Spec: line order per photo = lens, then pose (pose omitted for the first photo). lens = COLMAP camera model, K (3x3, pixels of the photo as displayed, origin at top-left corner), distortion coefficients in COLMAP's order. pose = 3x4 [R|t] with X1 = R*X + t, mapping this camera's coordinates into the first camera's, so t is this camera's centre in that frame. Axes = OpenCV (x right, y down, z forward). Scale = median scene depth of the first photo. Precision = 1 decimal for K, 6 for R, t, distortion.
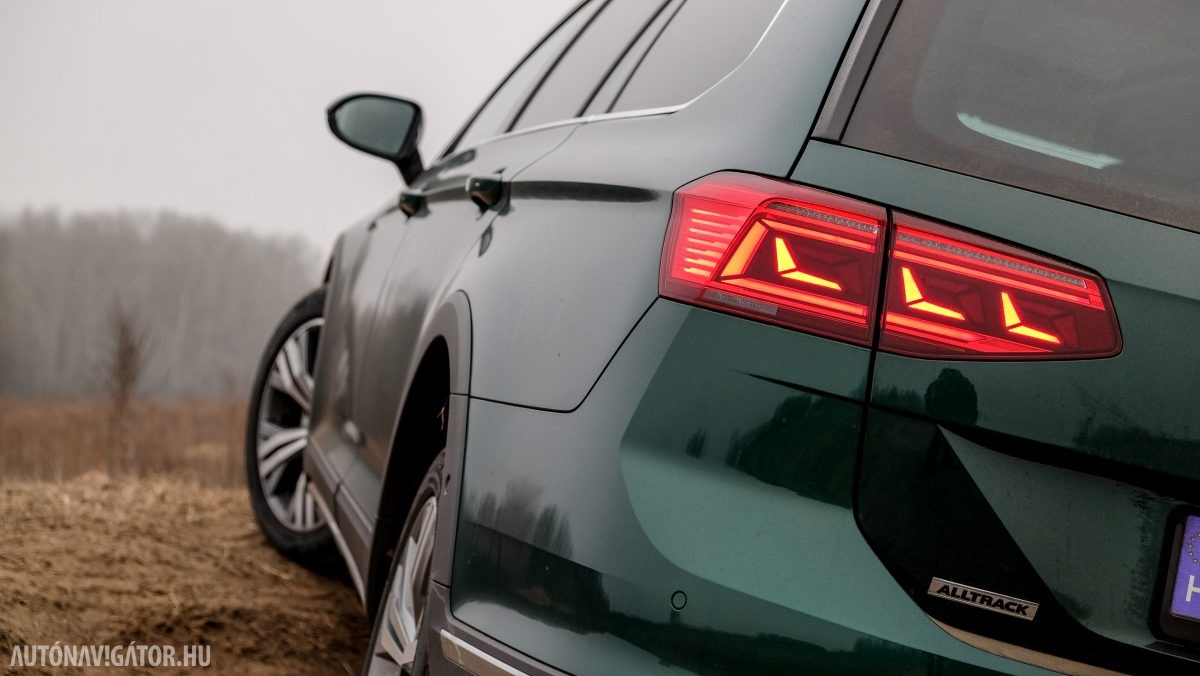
lens RADIAL K [[2624.5, 0, 598.9], [0, 2624.5, 336.4], [0, 0, 1]] dist [0.070773, 0.000000]
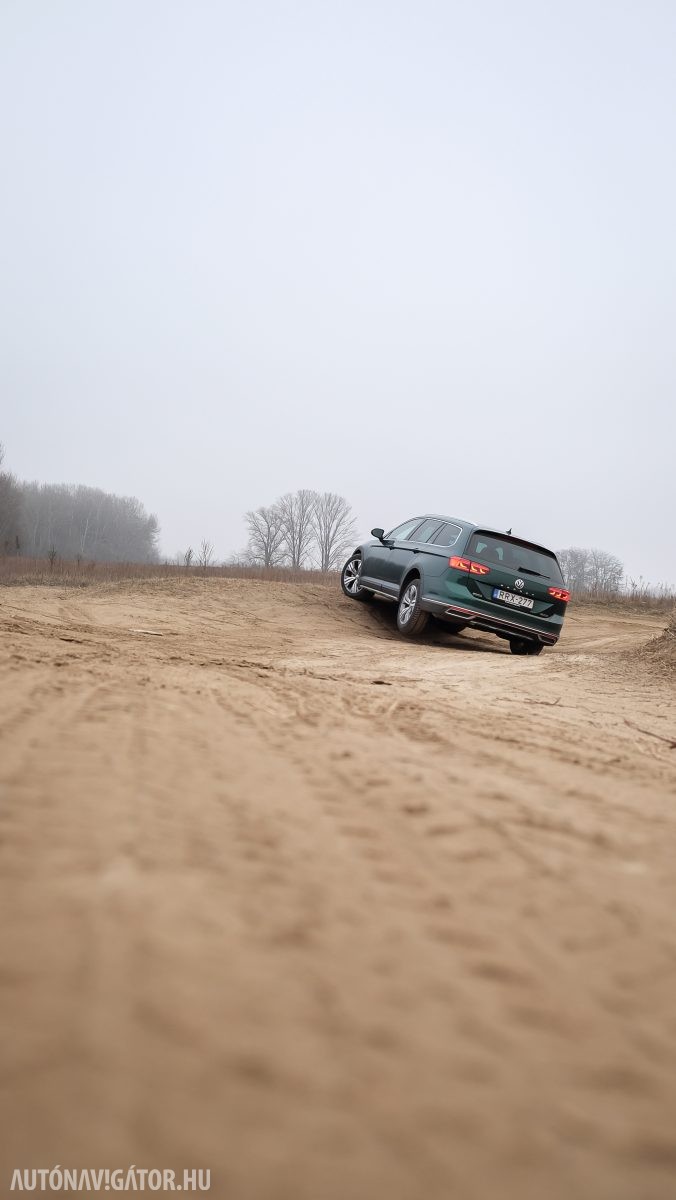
lens RADIAL K [[1065.3, 0, 336.2], [0, 1065.3, 604.3], [0, 0, 1]] dist [-0.057615, 0.003648]
pose [[0.995321, 0.043211, 0.086425, -0.368068], [-0.047944, 0.997418, 0.053468, -0.033457], [-0.083892, -0.057361, 0.994823, -1.517683]]
